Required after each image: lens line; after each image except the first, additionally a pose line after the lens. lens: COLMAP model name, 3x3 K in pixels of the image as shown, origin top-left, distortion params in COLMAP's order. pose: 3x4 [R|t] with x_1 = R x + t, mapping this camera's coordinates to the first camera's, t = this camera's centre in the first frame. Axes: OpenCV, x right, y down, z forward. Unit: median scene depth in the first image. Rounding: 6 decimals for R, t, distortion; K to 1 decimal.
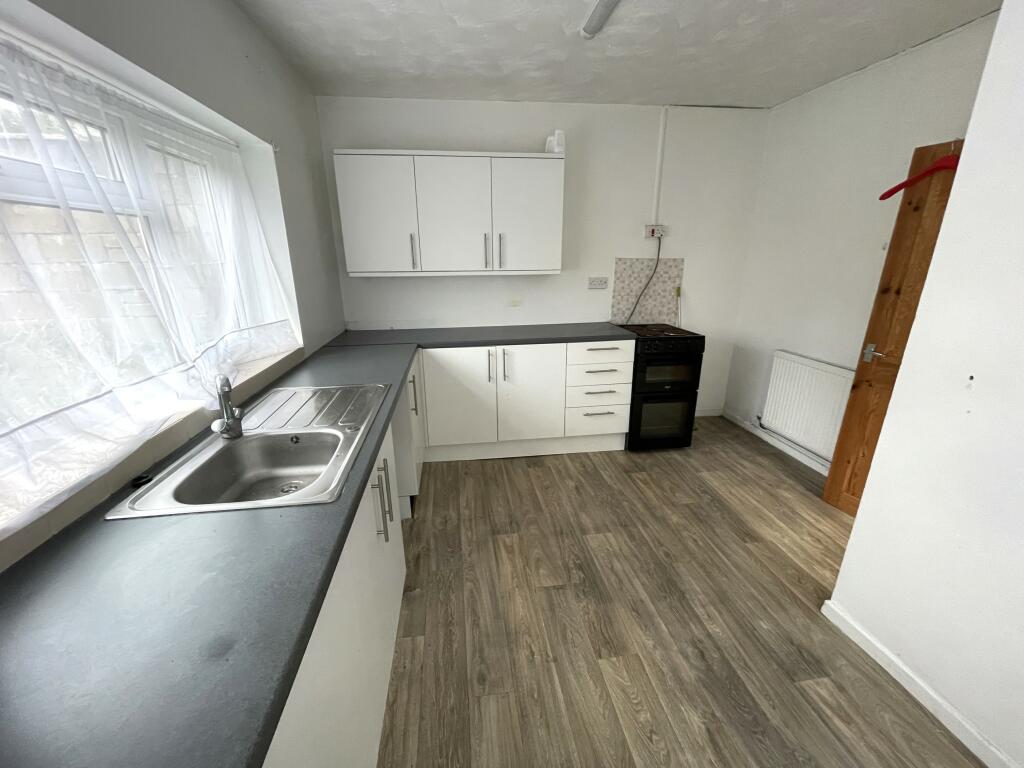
lens RADIAL K [[413.8, 0, 509.0], [0, 413.8, 386.6], [0, 0, 1]] dist [-0.001308, 0.000911]
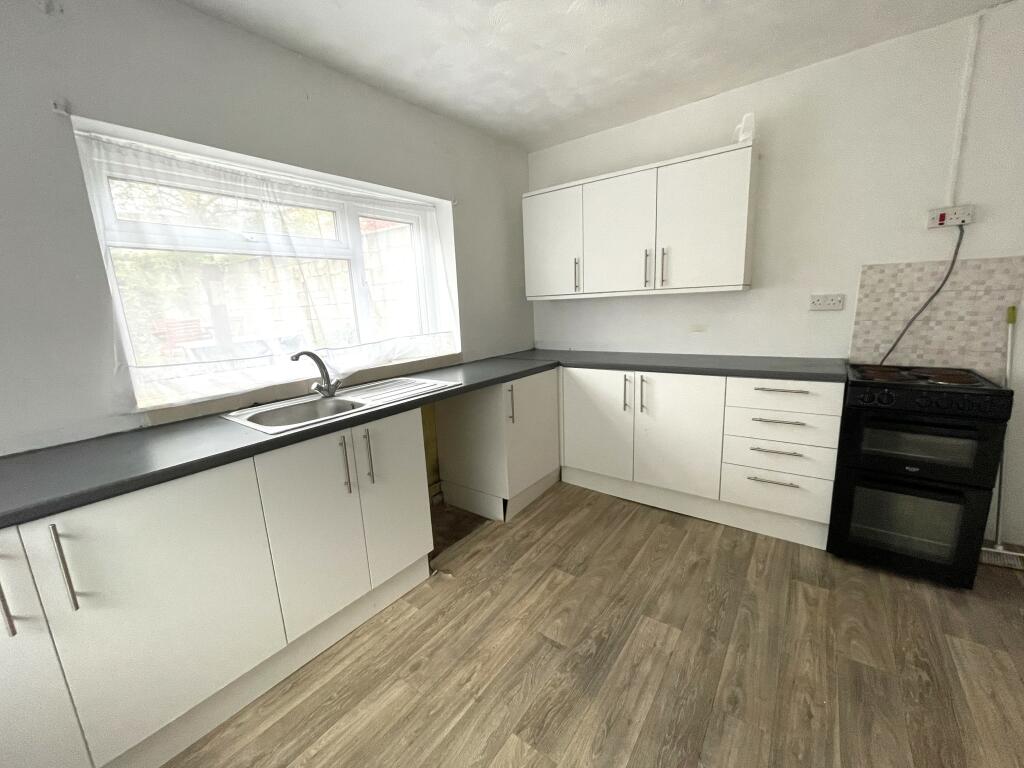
lens RADIAL K [[413.8, 0, 507.4], [0, 413.8, 386.9], [0, 0, 1]] dist [-0.001308, 0.000911]
pose [[0.712762, 0.116202, -0.691714, 0.447403], [-0.176985, 0.984066, -0.017056, -0.002147], [0.678710, 0.134580, 0.721970, 0.194990]]
